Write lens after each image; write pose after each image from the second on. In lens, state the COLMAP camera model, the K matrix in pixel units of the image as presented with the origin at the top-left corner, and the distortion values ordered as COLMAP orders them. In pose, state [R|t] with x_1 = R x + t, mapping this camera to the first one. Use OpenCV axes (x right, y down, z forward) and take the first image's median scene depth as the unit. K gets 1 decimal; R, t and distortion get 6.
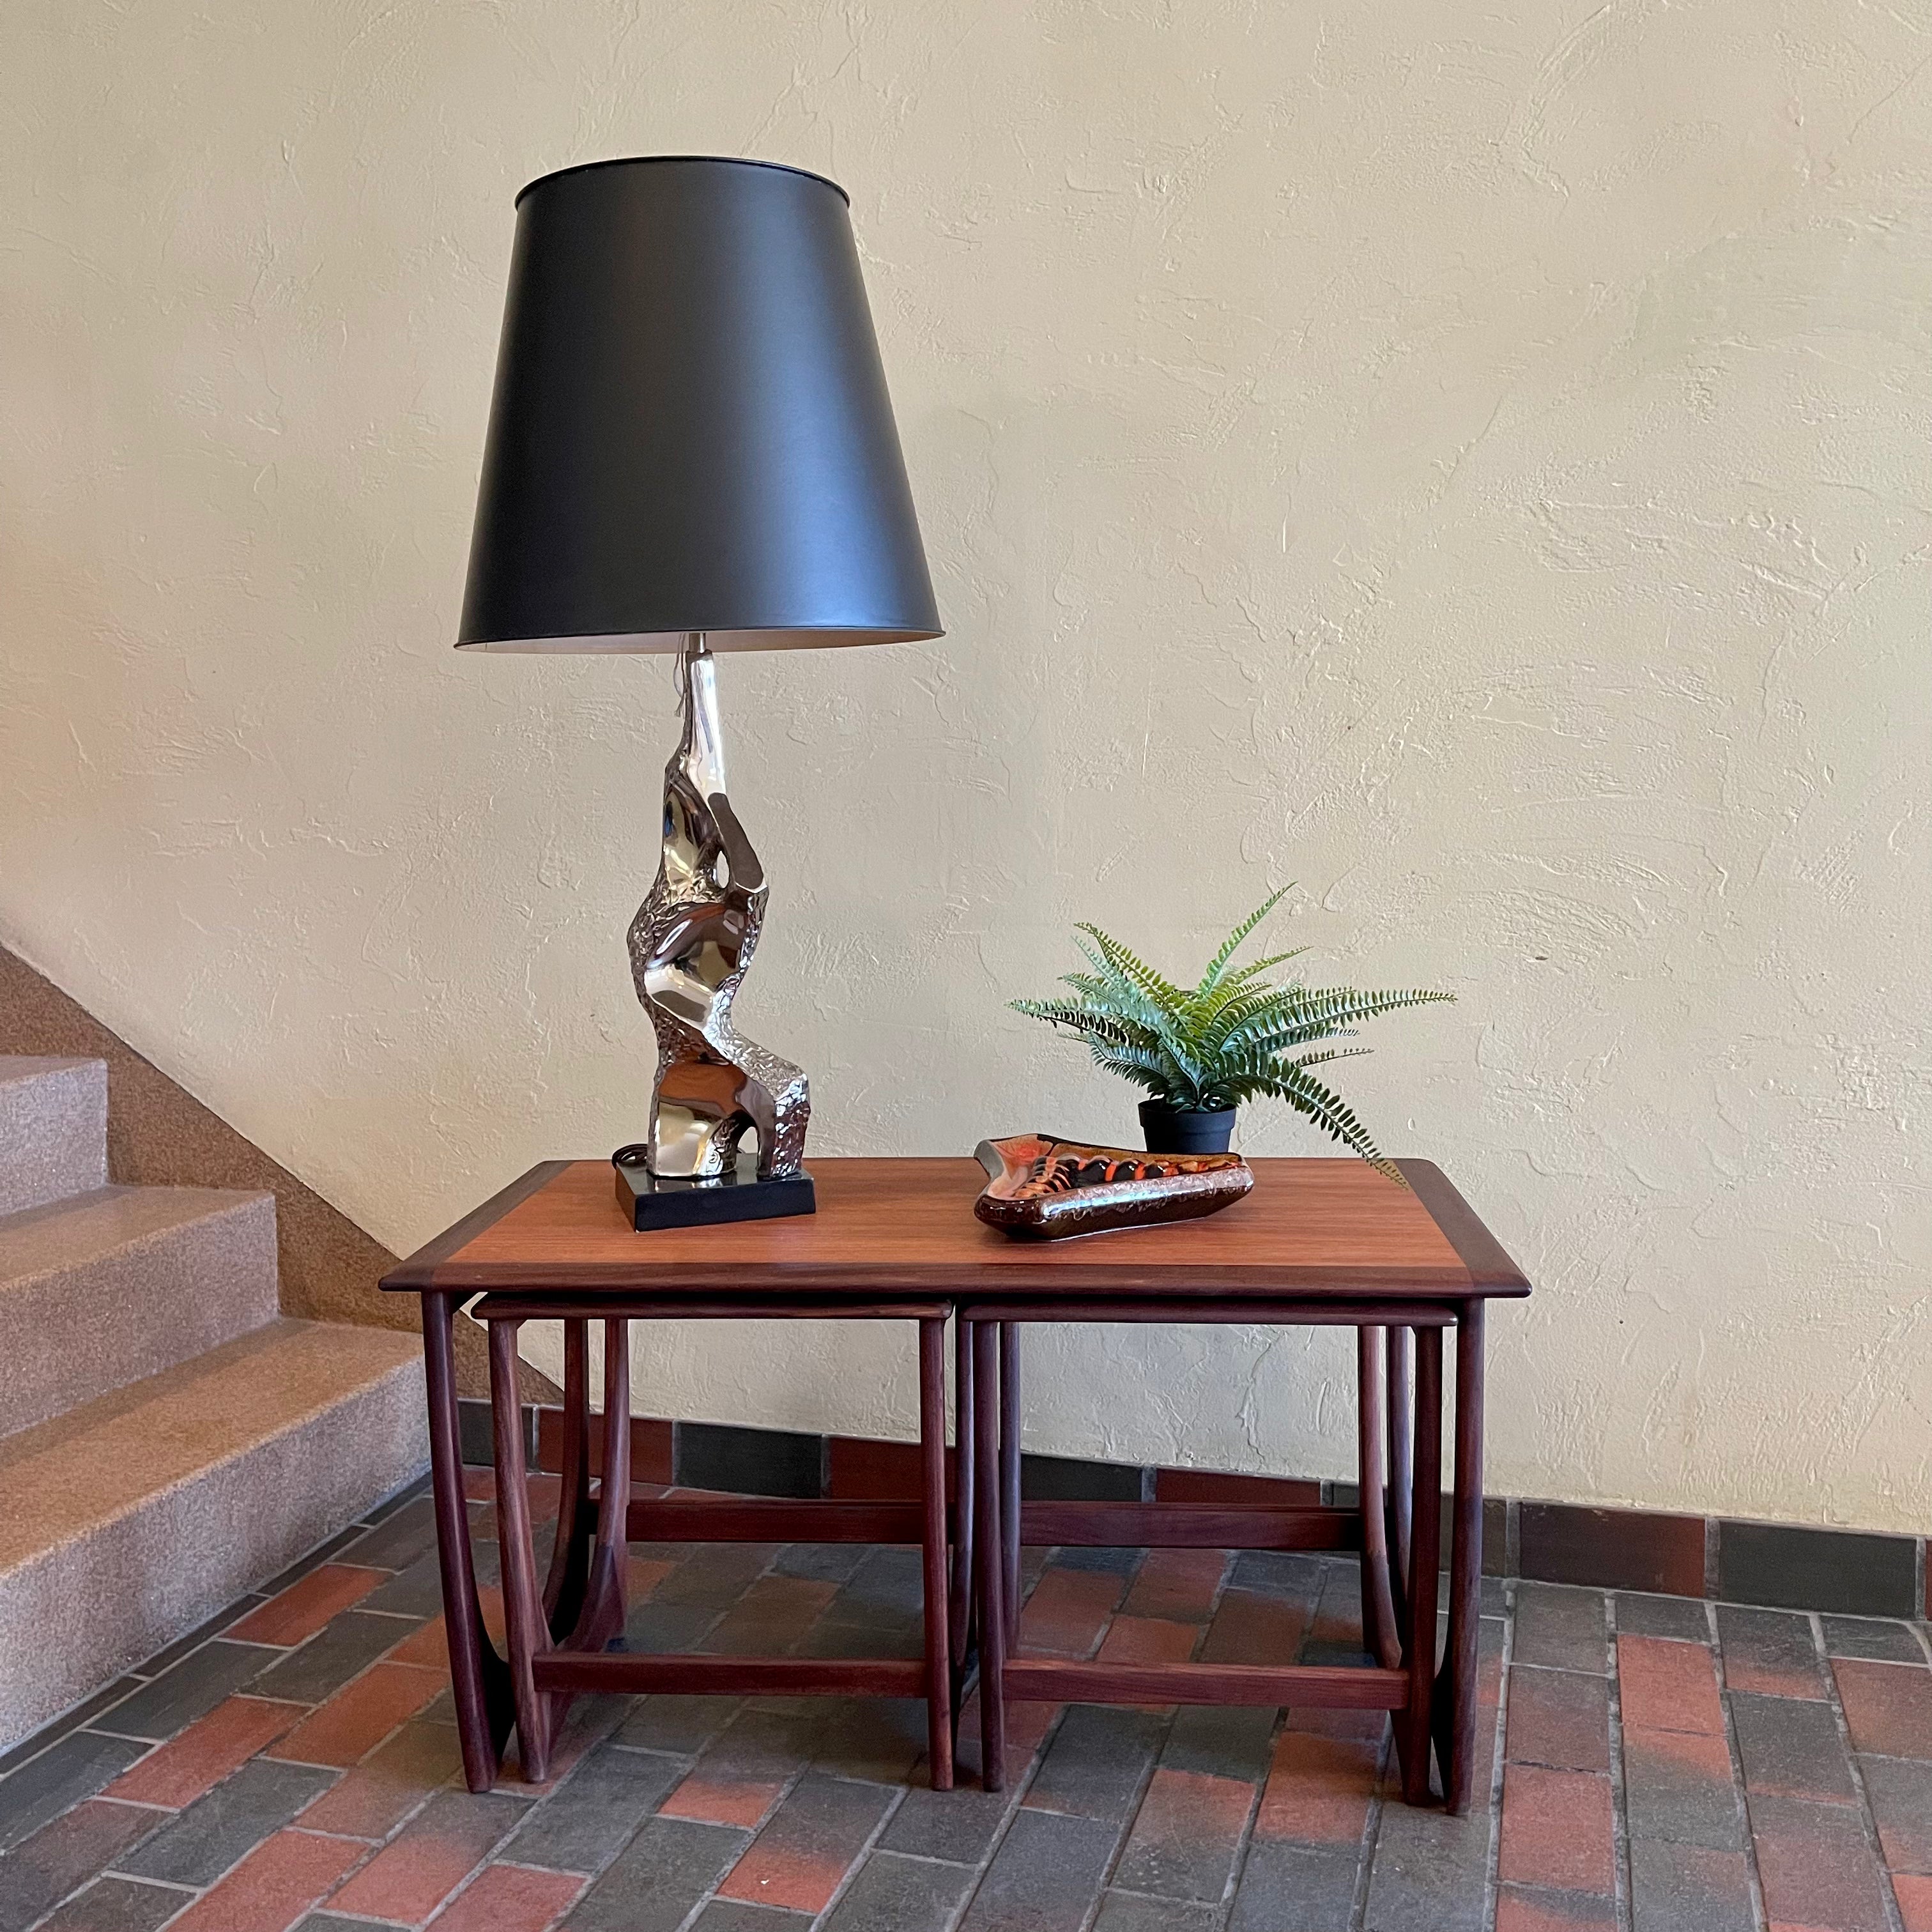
lens RADIAL K [[1942.6, 0, 962.0], [0, 1942.6, 958.0], [0, 0, 1]] dist [0.020103, 0.000000]
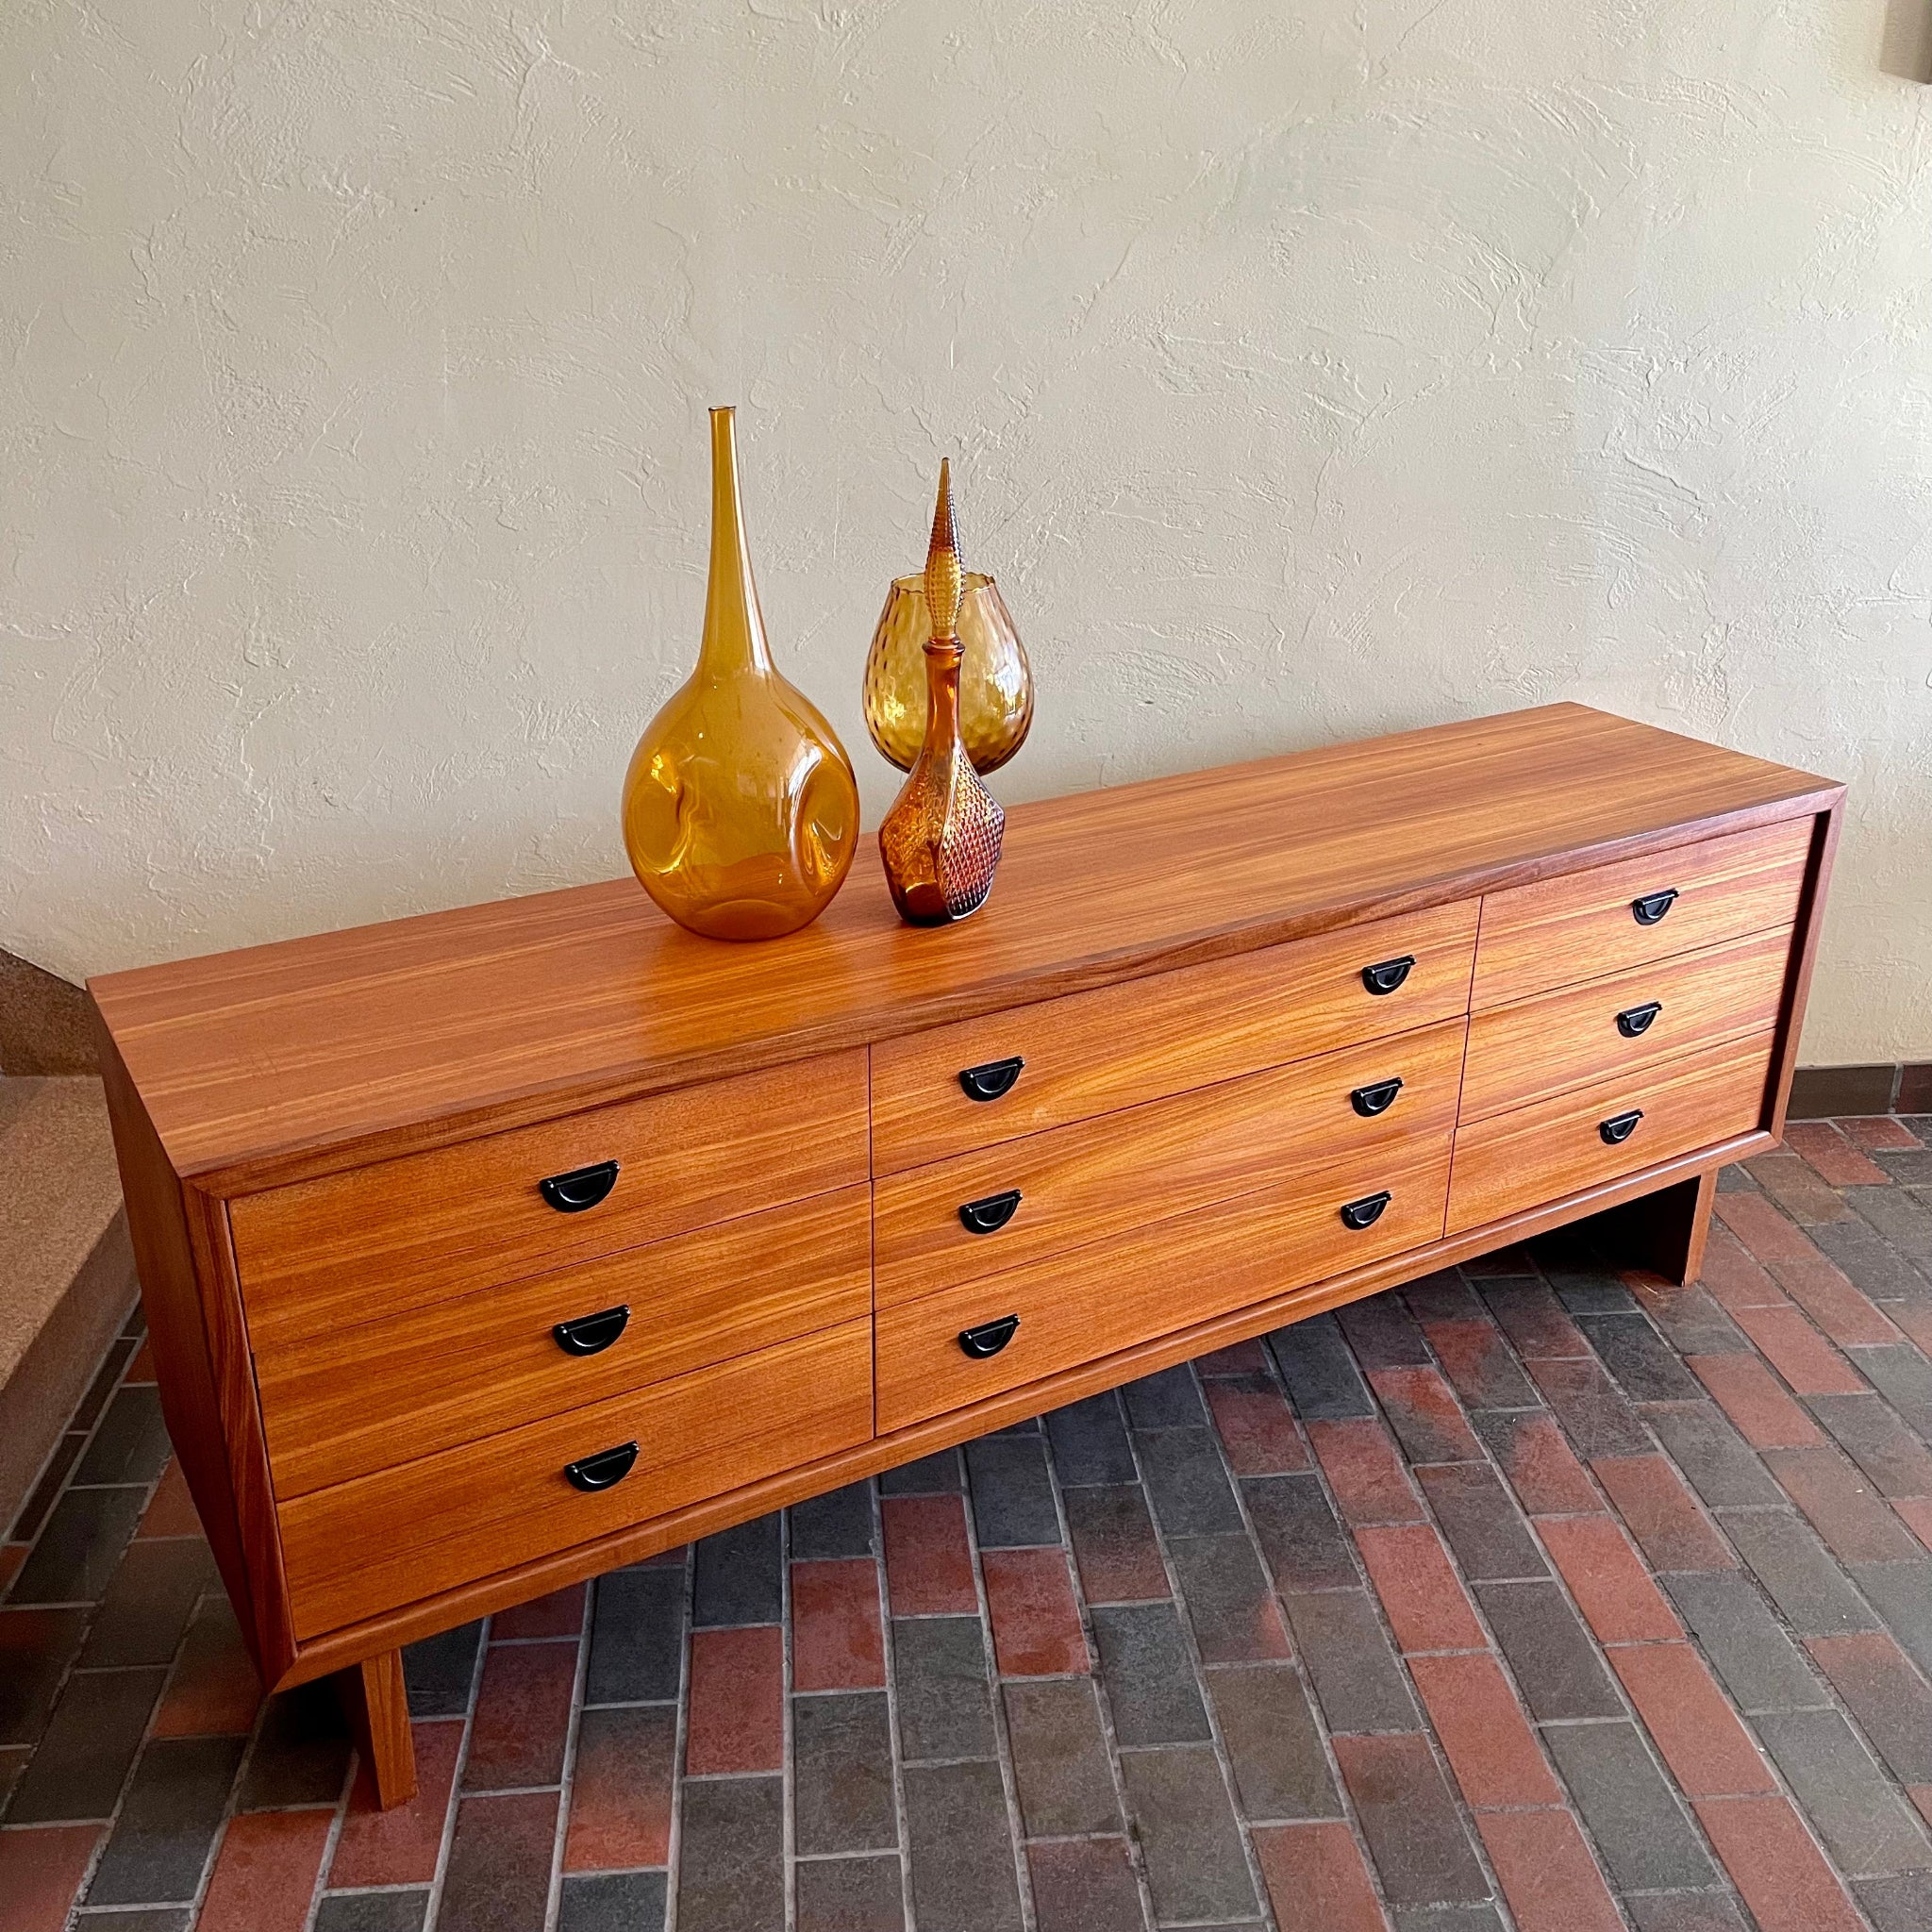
lens RADIAL K [[1942.6, 0, 958.9], [0, 1942.6, 965.6], [0, 0, 1]] dist [0.020103, 0.000000]
pose [[0.925455, -0.127427, 0.356784, -0.300154], [0.021120, 0.957627, 0.287237, -0.204525], [-0.378268, -0.258290, 0.888932, -0.140571]]
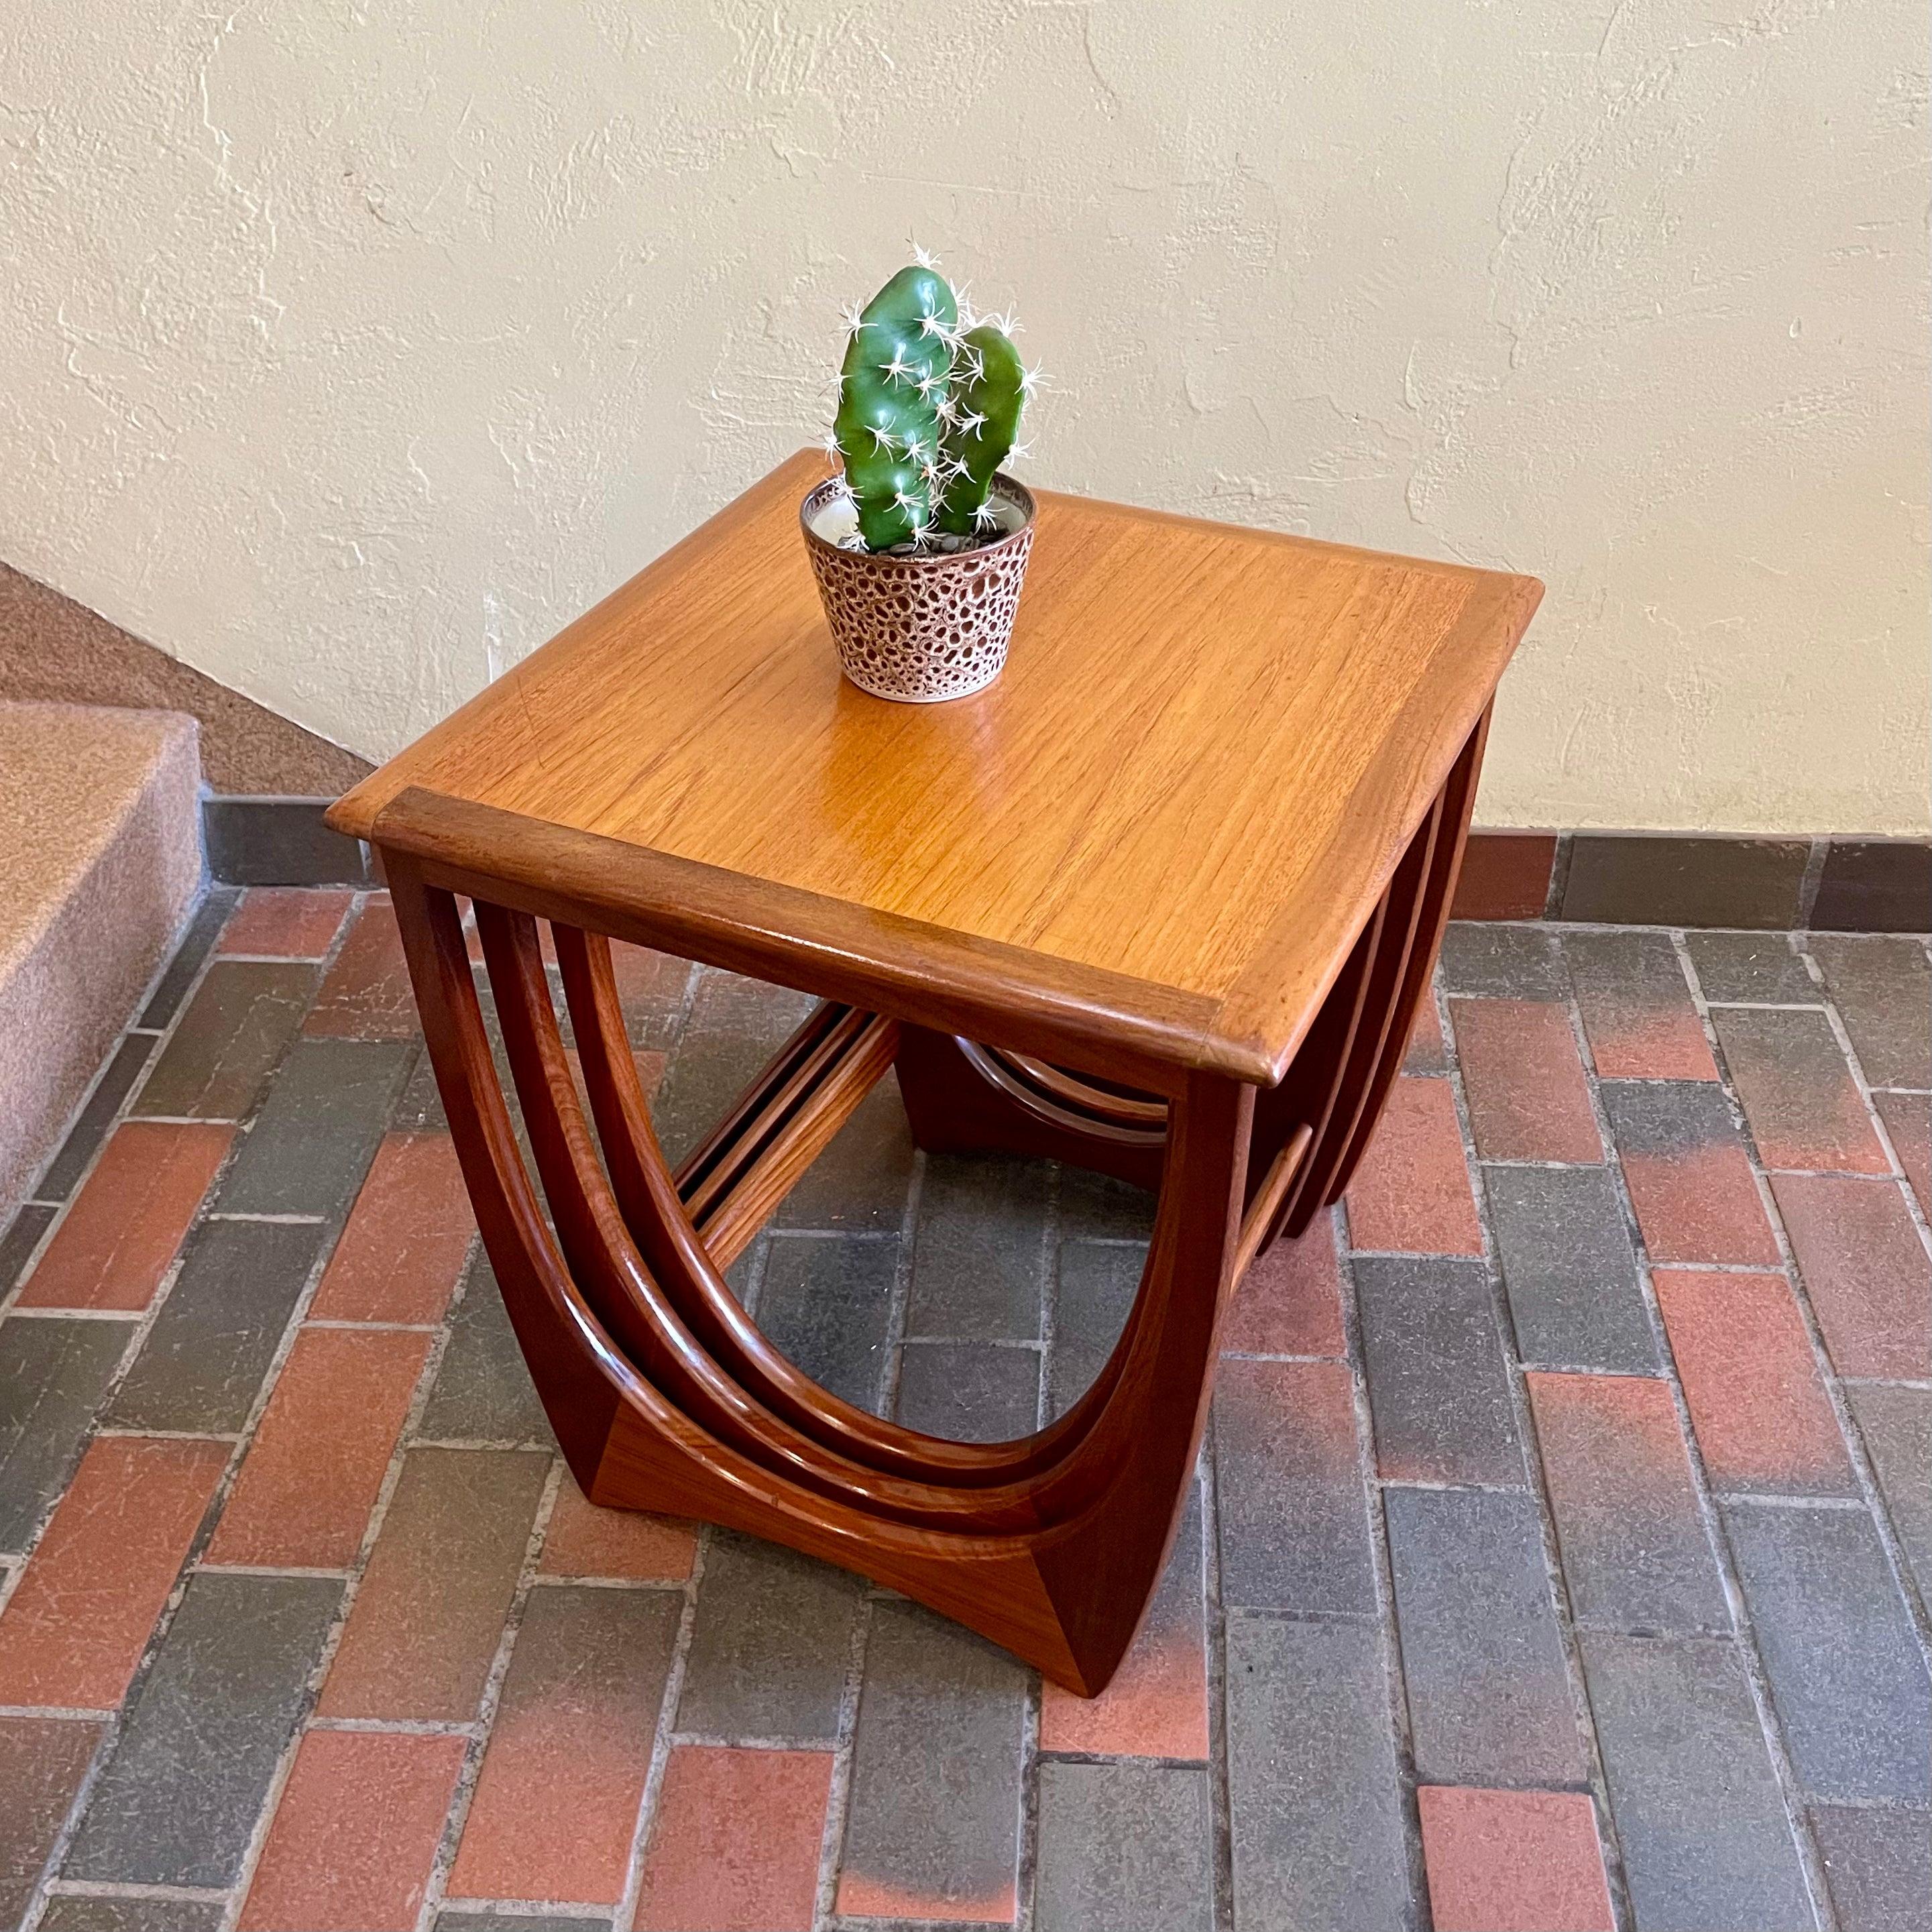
lens RADIAL K [[2033.7, 0, 971.4], [0, 2033.7, 975.7], [0, 0, 1]] dist [0.023766, 0.000000]
pose [[0.972096, -0.137882, 0.189784, -0.185906], [0.019907, 0.854595, 0.518914, -0.085695], [-0.233738, -0.500656, 0.833493, 0.418724]]
